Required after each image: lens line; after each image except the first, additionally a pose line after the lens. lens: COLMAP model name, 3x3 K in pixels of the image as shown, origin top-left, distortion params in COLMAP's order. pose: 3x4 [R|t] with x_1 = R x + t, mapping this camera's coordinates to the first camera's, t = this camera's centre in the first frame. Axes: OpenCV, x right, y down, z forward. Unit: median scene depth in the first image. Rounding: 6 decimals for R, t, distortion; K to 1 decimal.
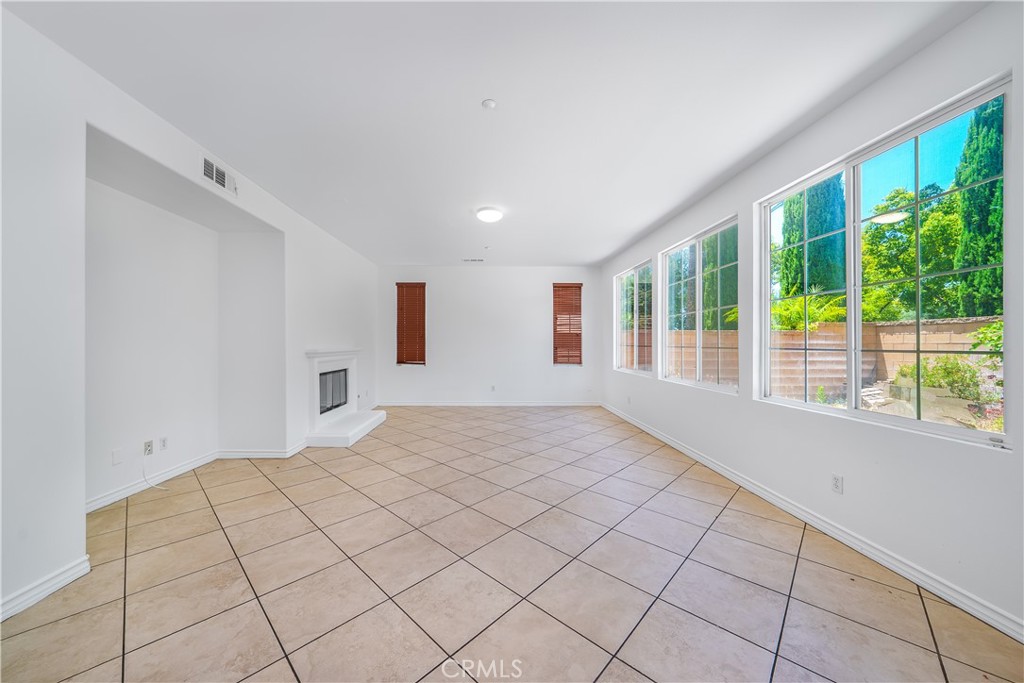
lens RADIAL K [[351.5, 0, 512.1], [0, 351.5, 339.6], [0, 0, 1]] dist [0.003207, 0.000327]
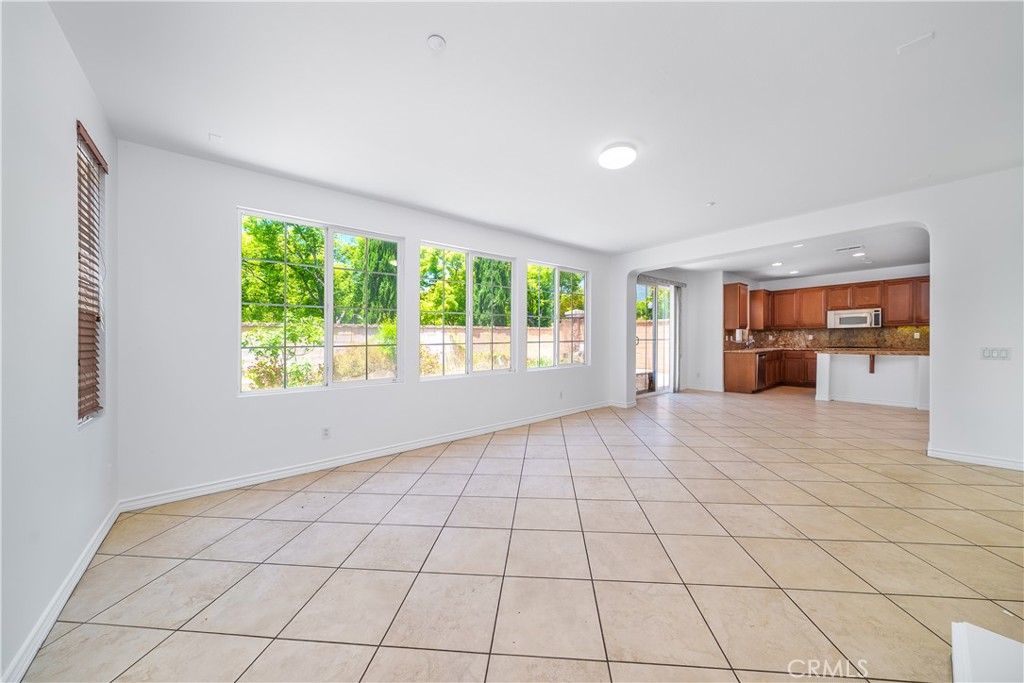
lens RADIAL K [[351.5, 0, 514.7], [0, 351.5, 341.3], [0, 0, 1]] dist [0.003207, 0.000327]
pose [[-0.591776, 0.001768, 0.806101, -0.581453], [0.006506, 0.999975, 0.002584, 0.019122], [-0.806076, 0.006774, -0.591773, 1.803361]]
